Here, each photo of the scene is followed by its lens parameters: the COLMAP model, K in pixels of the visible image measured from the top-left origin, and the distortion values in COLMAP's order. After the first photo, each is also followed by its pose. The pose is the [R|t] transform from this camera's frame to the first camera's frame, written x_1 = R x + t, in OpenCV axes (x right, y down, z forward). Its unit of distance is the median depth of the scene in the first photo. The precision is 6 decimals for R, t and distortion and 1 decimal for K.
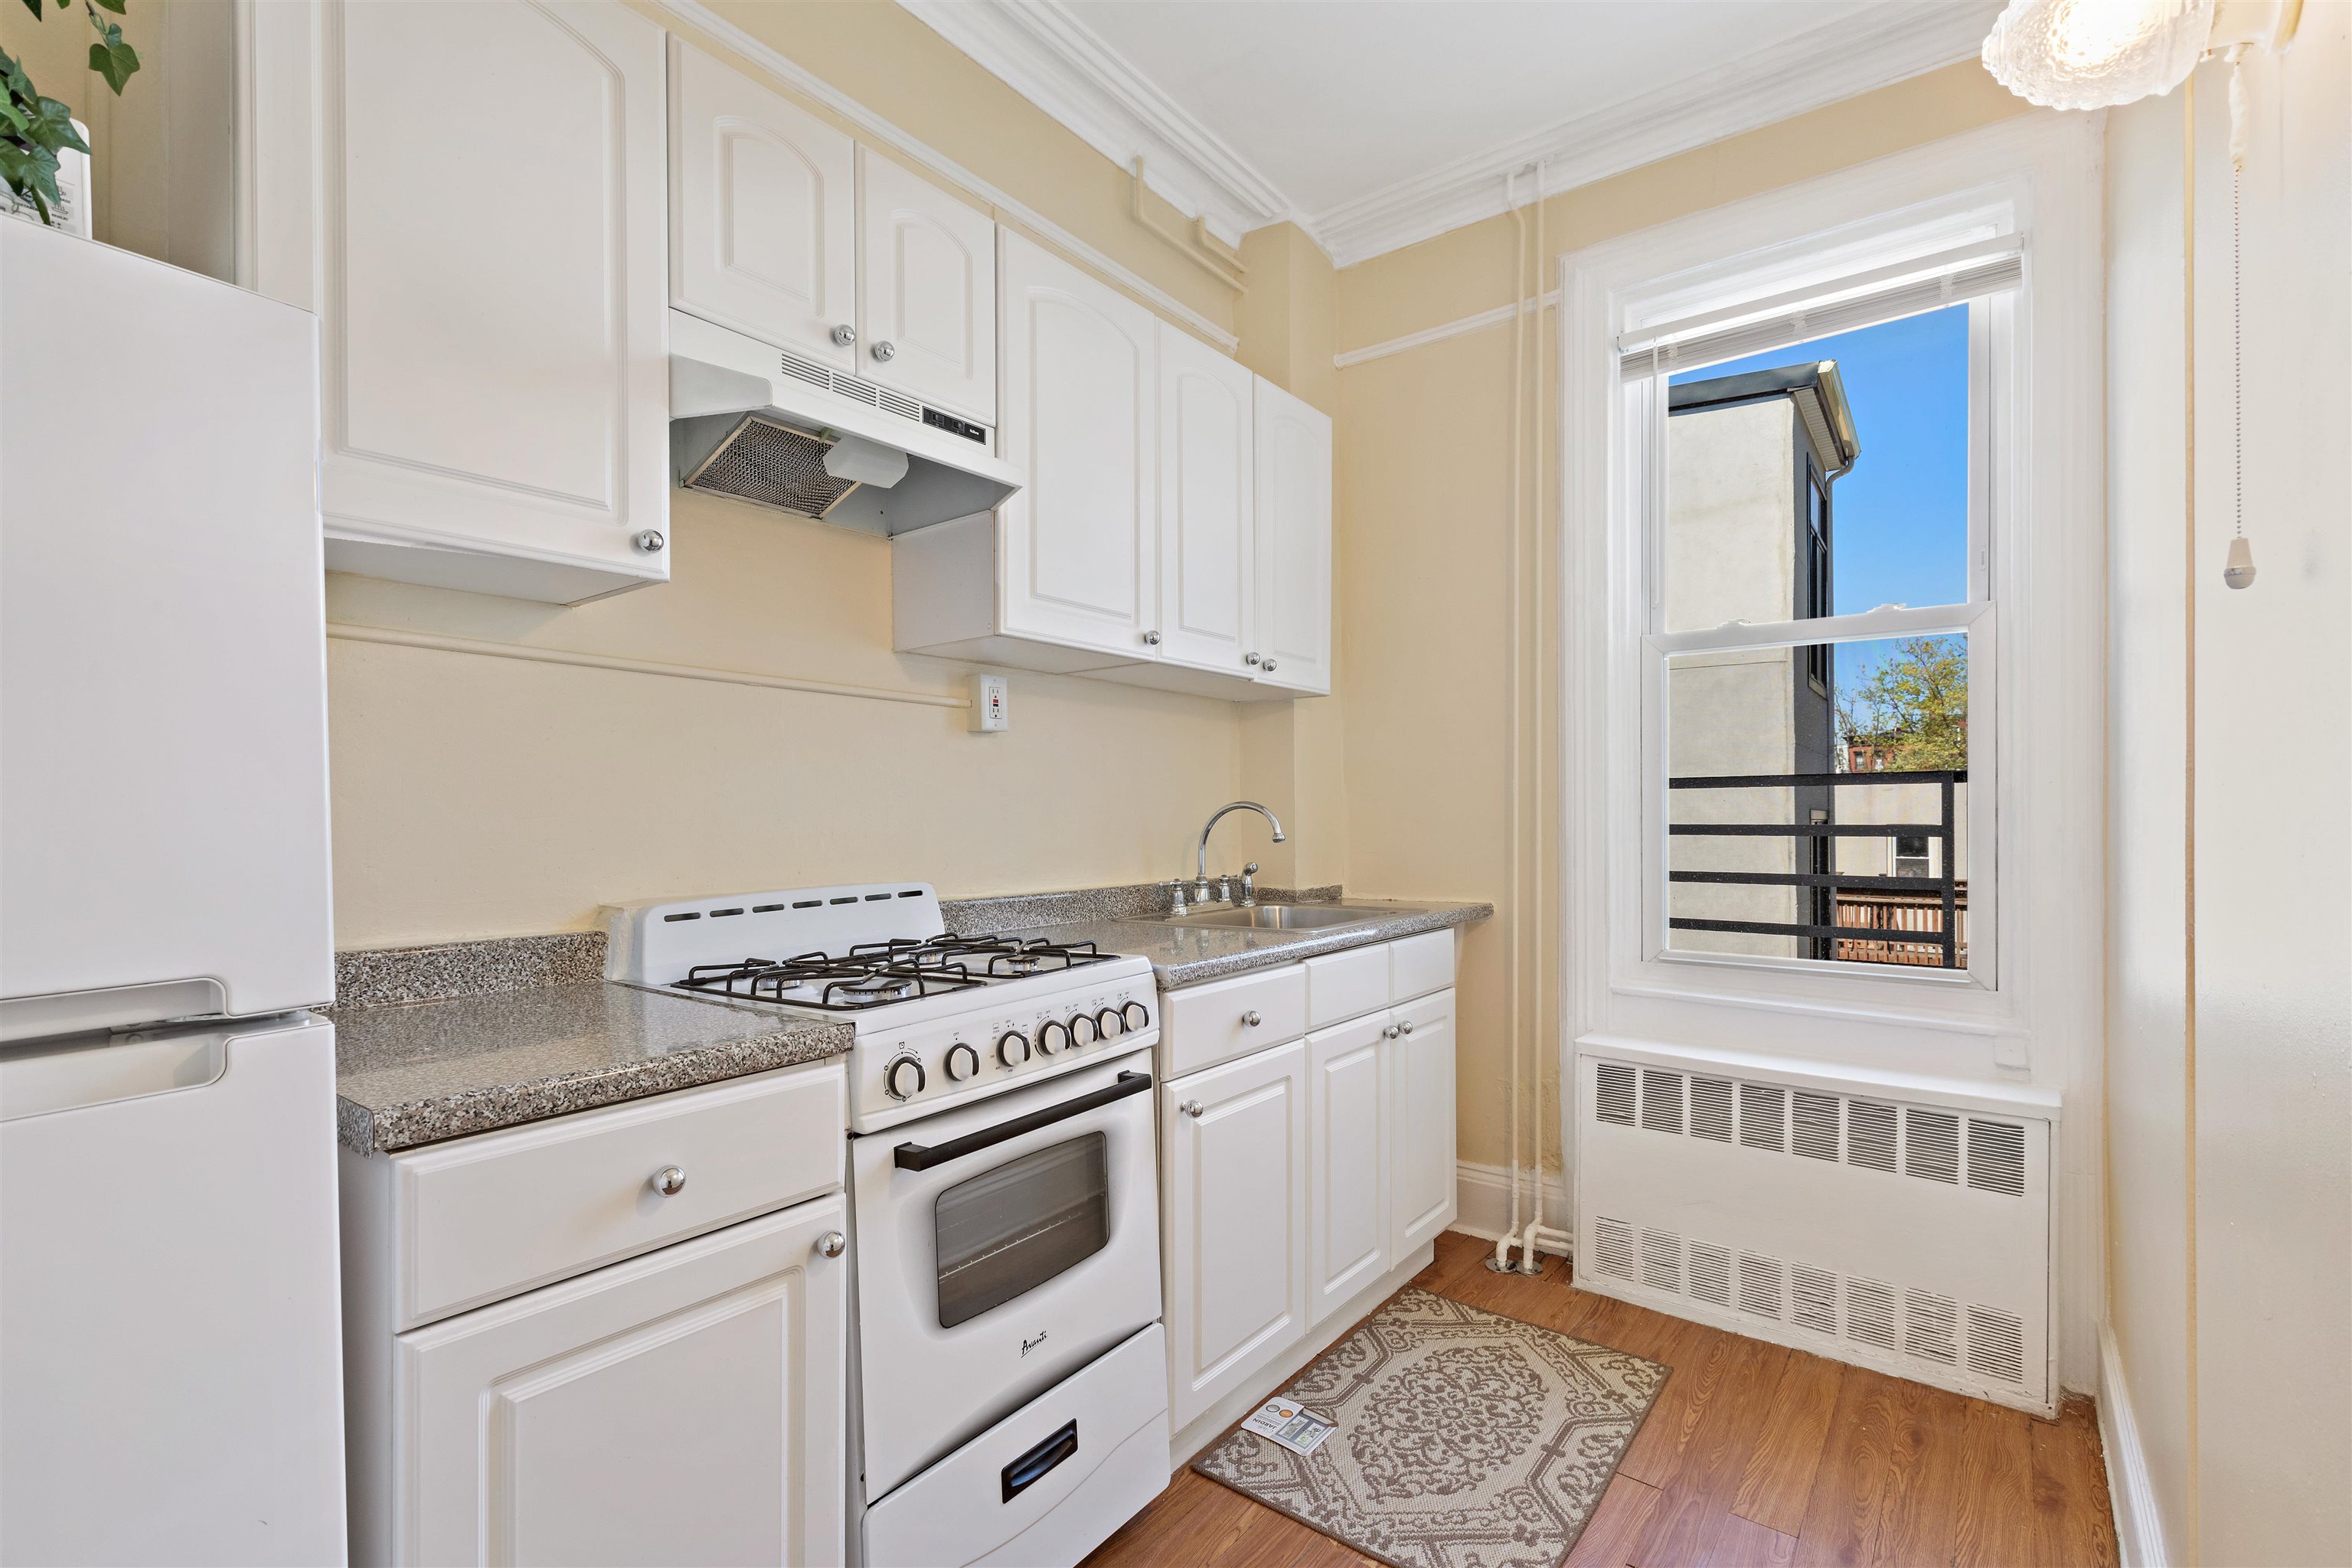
lens RADIAL K [[1061.2, 0, 1171.5], [0, 1061.2, 804.3], [0, 0, 1]] dist [0.003156, -0.001735]
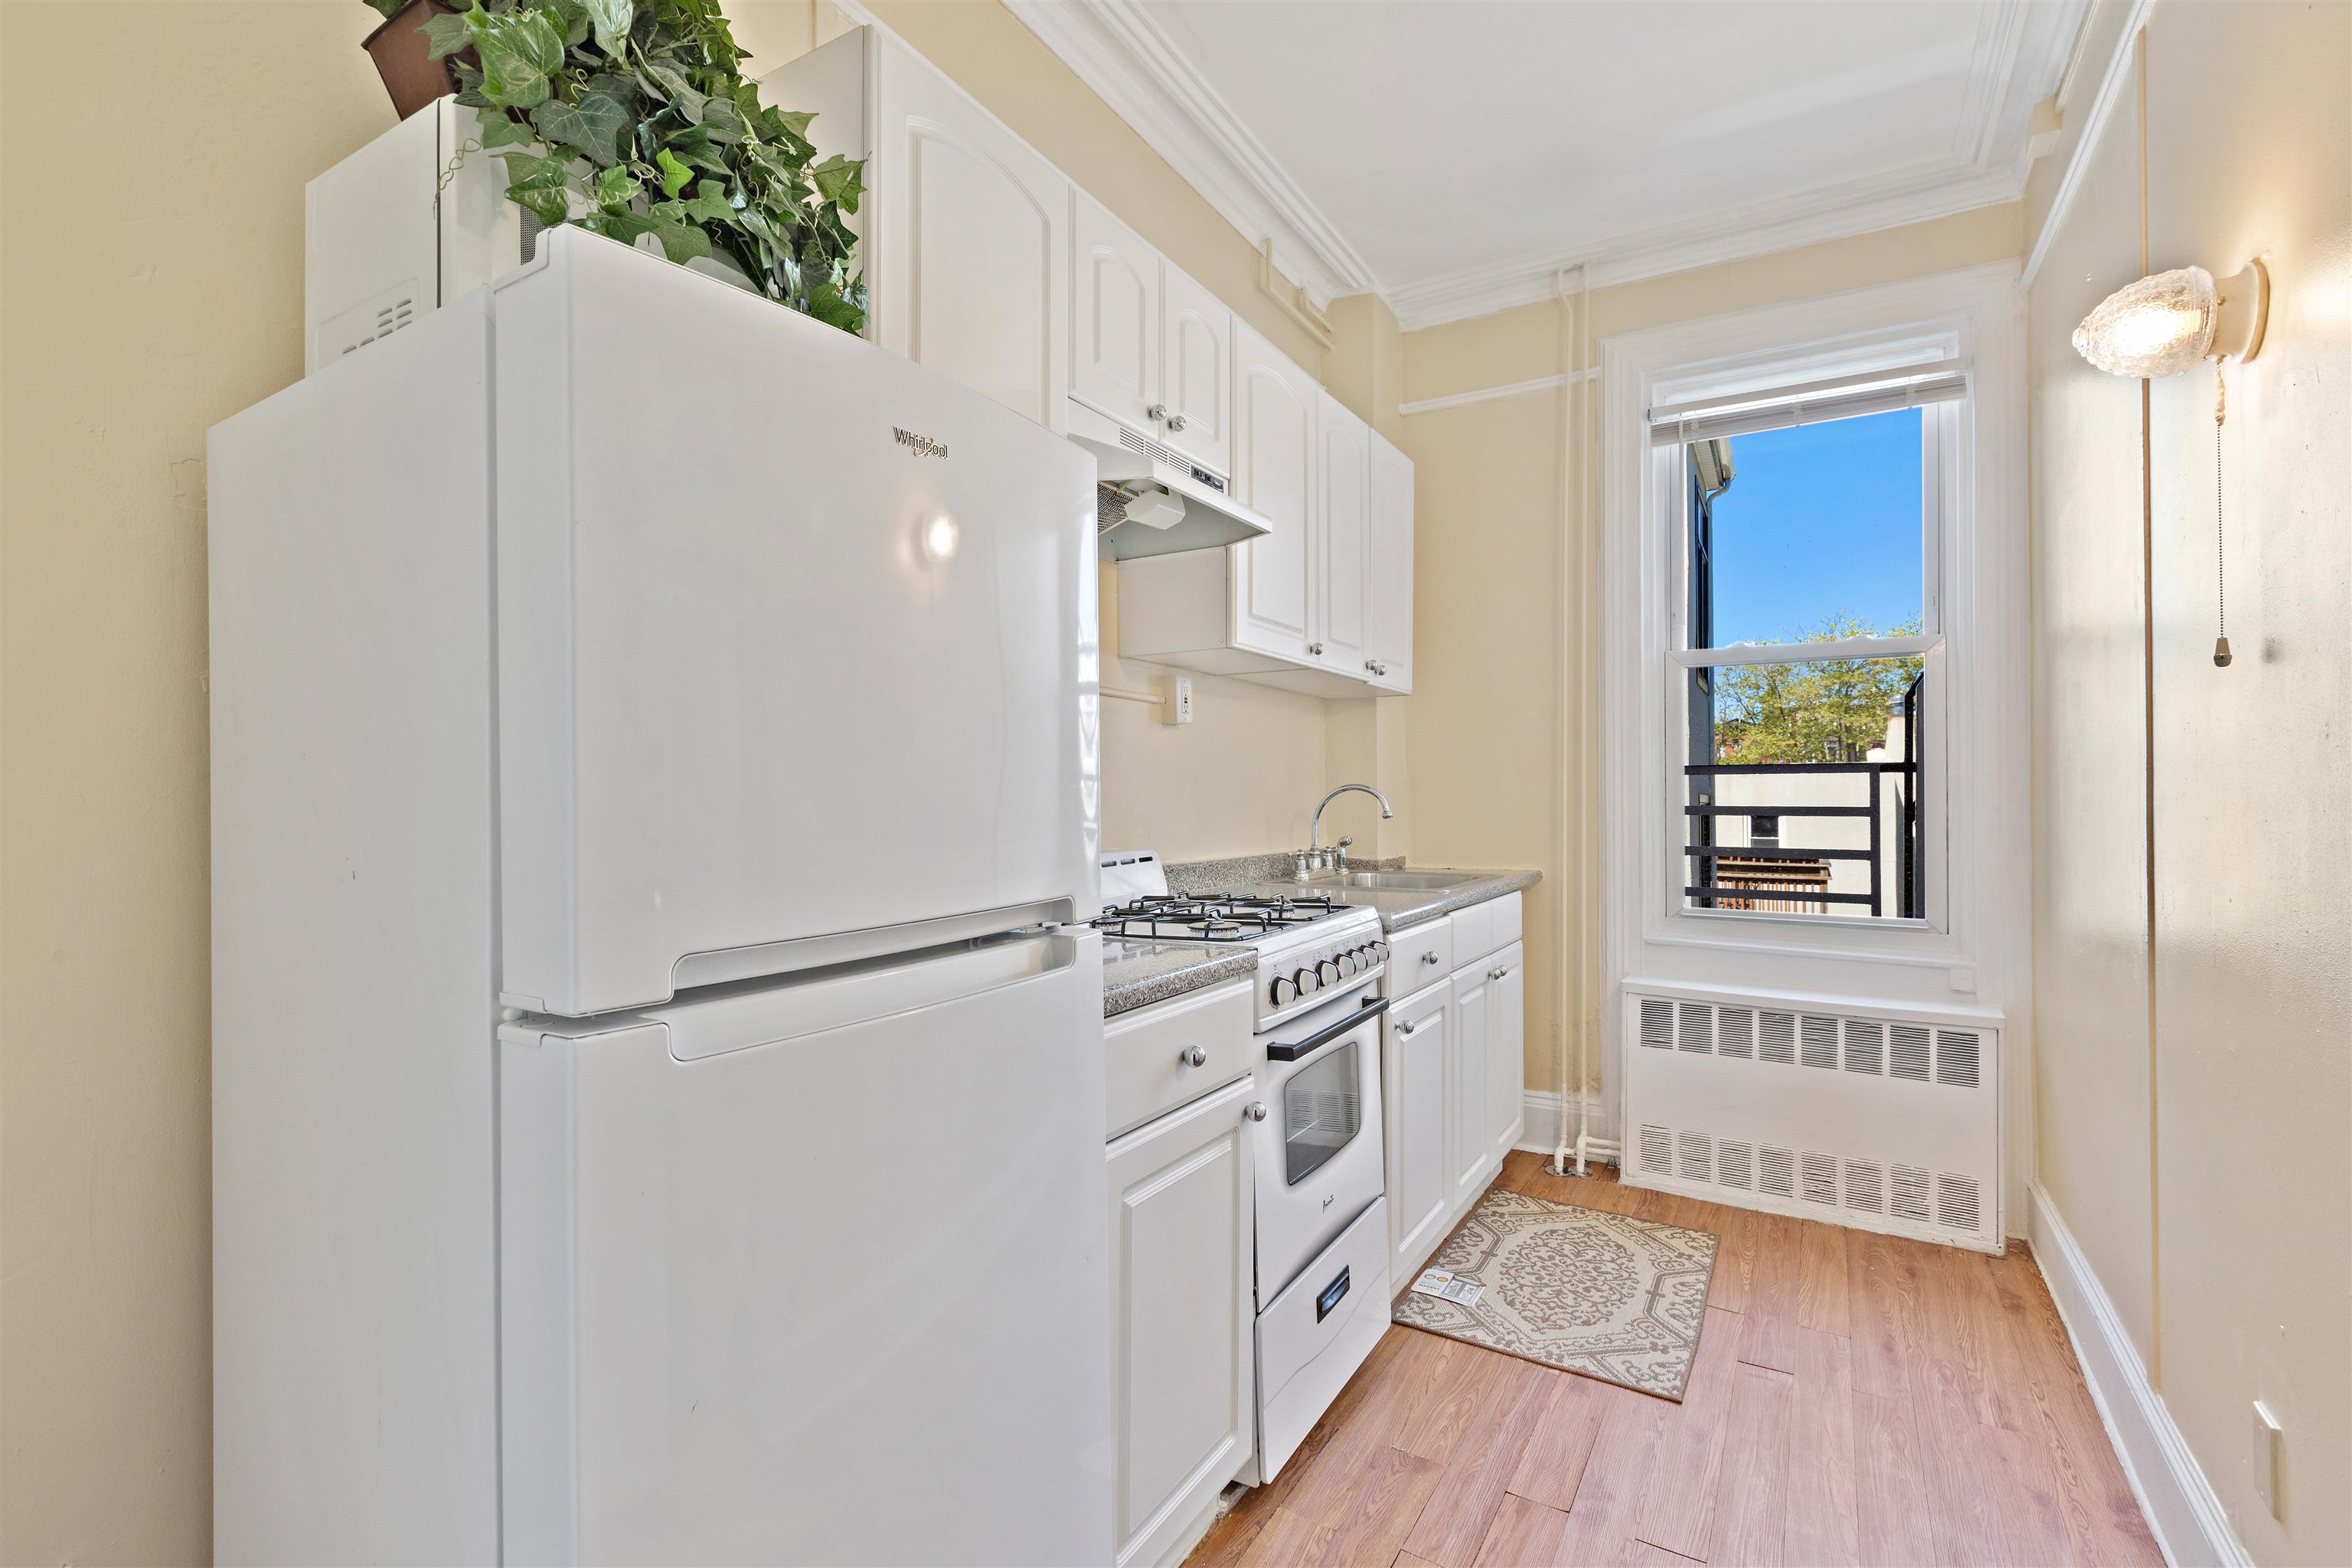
lens RADIAL K [[1061.2, 0, 1179.1], [0, 1061.2, 767.5], [0, 0, 1]] dist [0.003156, -0.001735]
pose [[0.992910, 0.009415, 0.118496, -0.357065], [-0.007436, 0.999826, -0.017129, 0.000960], [-0.118637, 0.016126, 0.992807, -0.206405]]
